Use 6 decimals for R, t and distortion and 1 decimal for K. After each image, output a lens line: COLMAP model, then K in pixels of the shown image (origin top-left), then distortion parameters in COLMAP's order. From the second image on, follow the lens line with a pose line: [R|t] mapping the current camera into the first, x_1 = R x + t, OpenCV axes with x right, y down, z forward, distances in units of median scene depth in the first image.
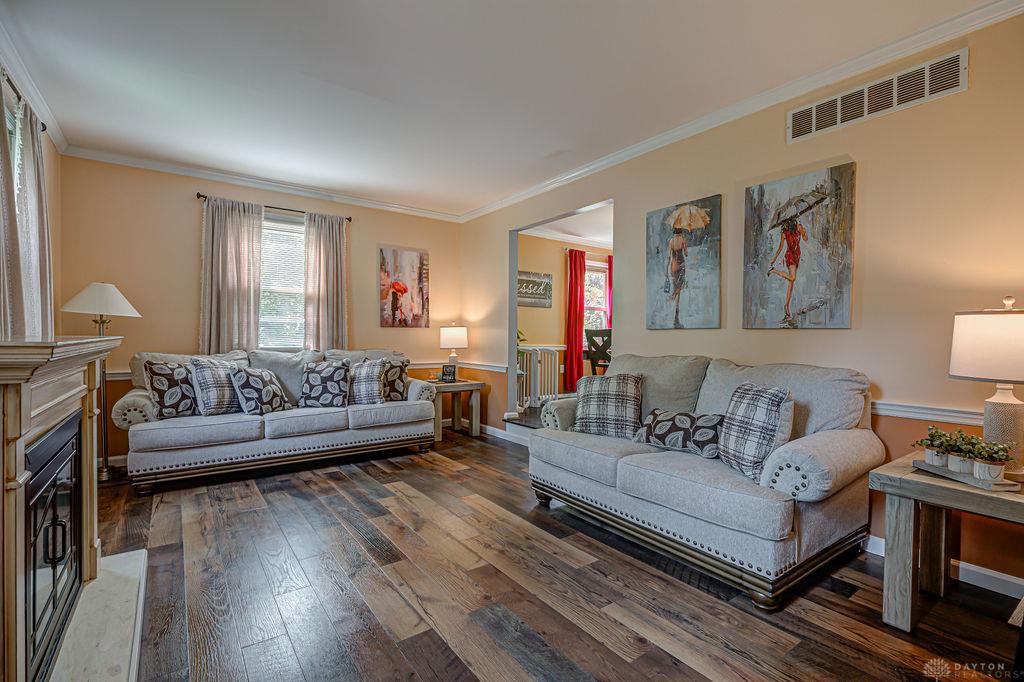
lens RADIAL K [[466.6, 0, 512.6], [0, 466.6, 338.5], [0, 0, 1]] dist [-0.004262, 0.000564]
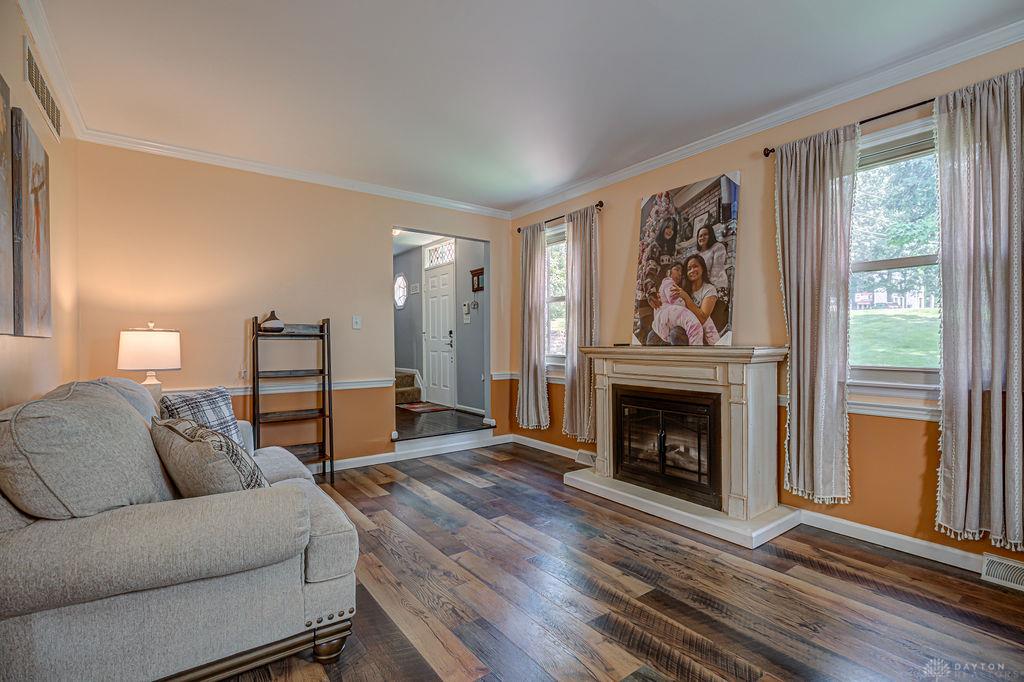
lens RADIAL K [[466.6, 0, 511.1], [0, 466.6, 343.4], [0, 0, 1]] dist [-0.004262, 0.000564]
pose [[-0.999976, -0.002822, -0.006334, -0.217949], [-0.002898, 0.999924, 0.011990, -0.031100], [0.006300, 0.012008, -0.999908, 2.412415]]
